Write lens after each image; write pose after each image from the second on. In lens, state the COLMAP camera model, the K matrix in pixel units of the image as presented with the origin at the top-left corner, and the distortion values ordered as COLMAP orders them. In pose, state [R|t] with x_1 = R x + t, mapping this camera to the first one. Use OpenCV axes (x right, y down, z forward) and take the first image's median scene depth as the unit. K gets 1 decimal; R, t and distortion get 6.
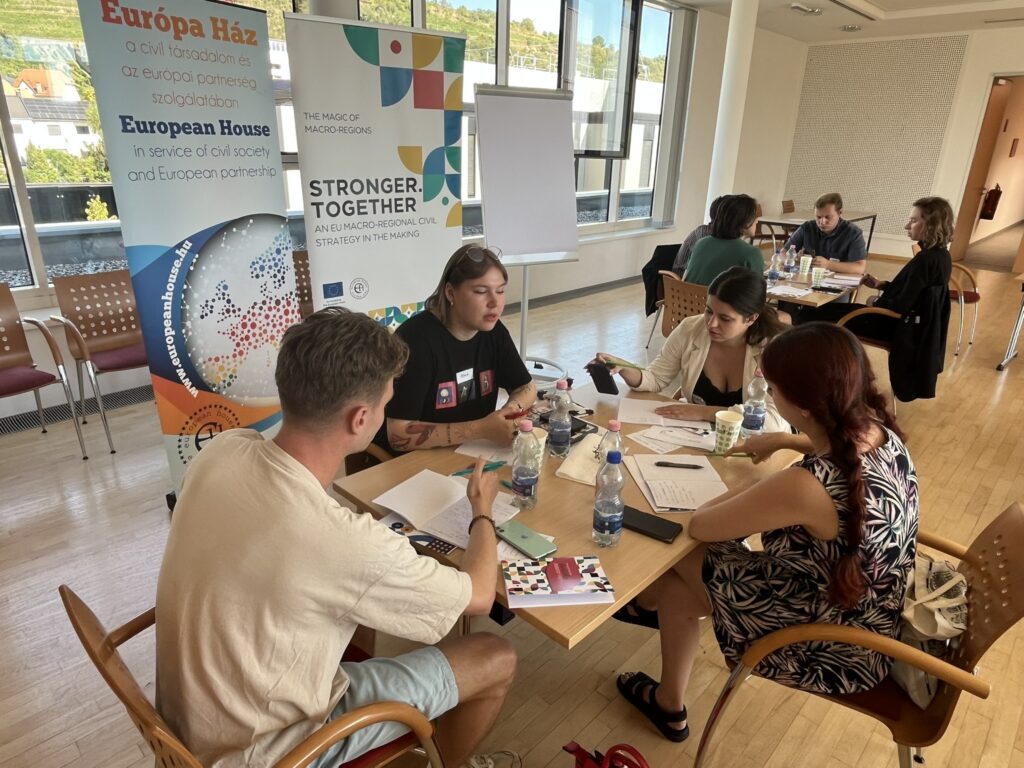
lens RADIAL K [[646.7, 0, 511.5], [0, 646.7, 389.7], [0, 0, 1]] dist [-0.002182, 0.000710]
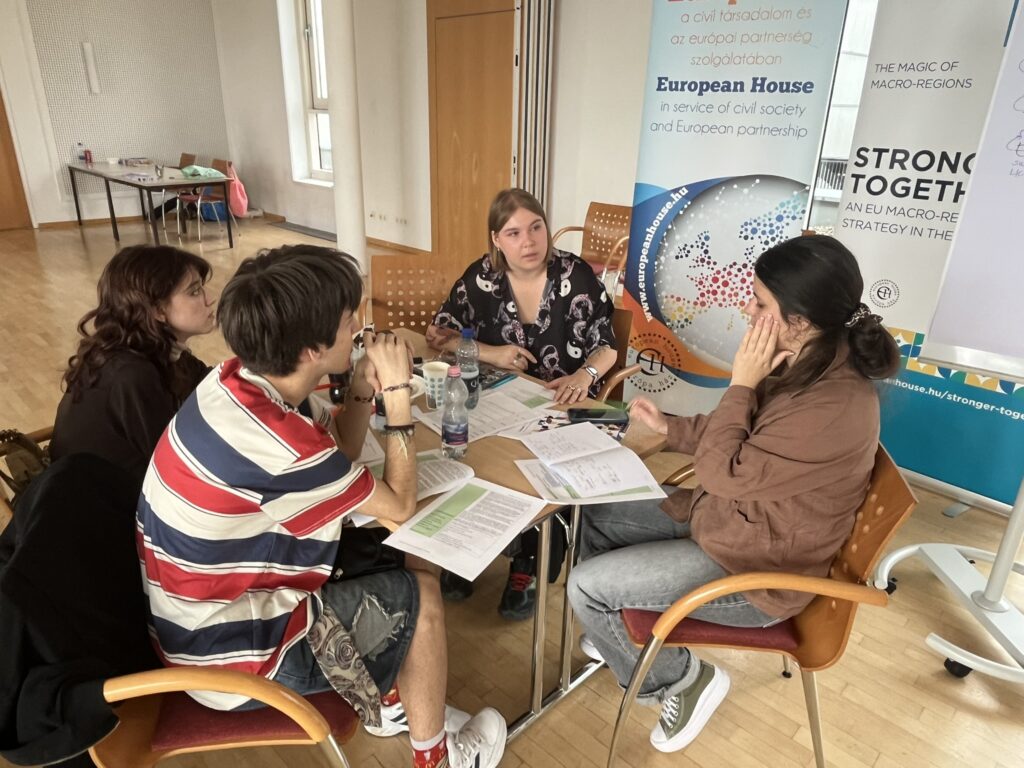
lens RADIAL K [[670.6, 0, 516.4], [0, 670.6, 383.5], [0, 0, 1]] dist [-0.027343, 0.010720]
pose [[0.007952, 0.359198, -0.933227, 0.642572], [-0.378090, 0.865056, 0.329737, -0.191221], [0.925735, 0.350222, 0.142689, 0.627590]]
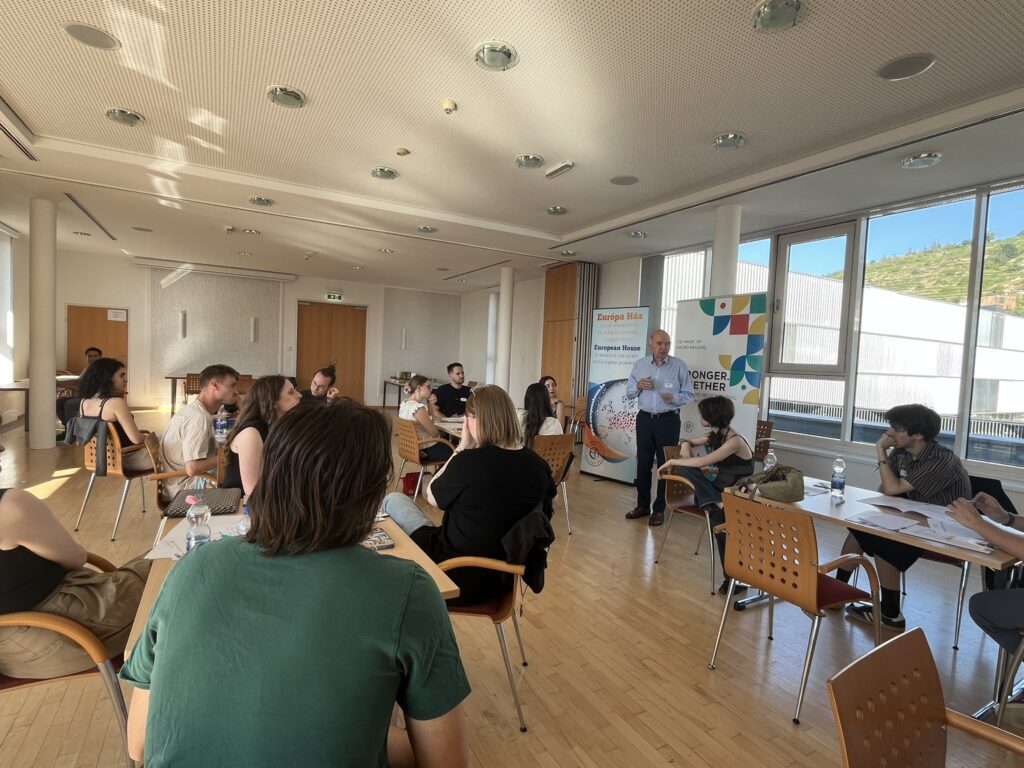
lens RADIAL K [[507.1, 0, 515.2], [0, 507.1, 382.9], [0, 0, 1]] dist [-0.001604, -0.000021]
pose [[-0.278794, 0.005376, -0.960336, 1.693482], [-0.385853, 0.915093, 0.117139, -0.320134], [0.879427, 0.403206, -0.253048, 1.128755]]
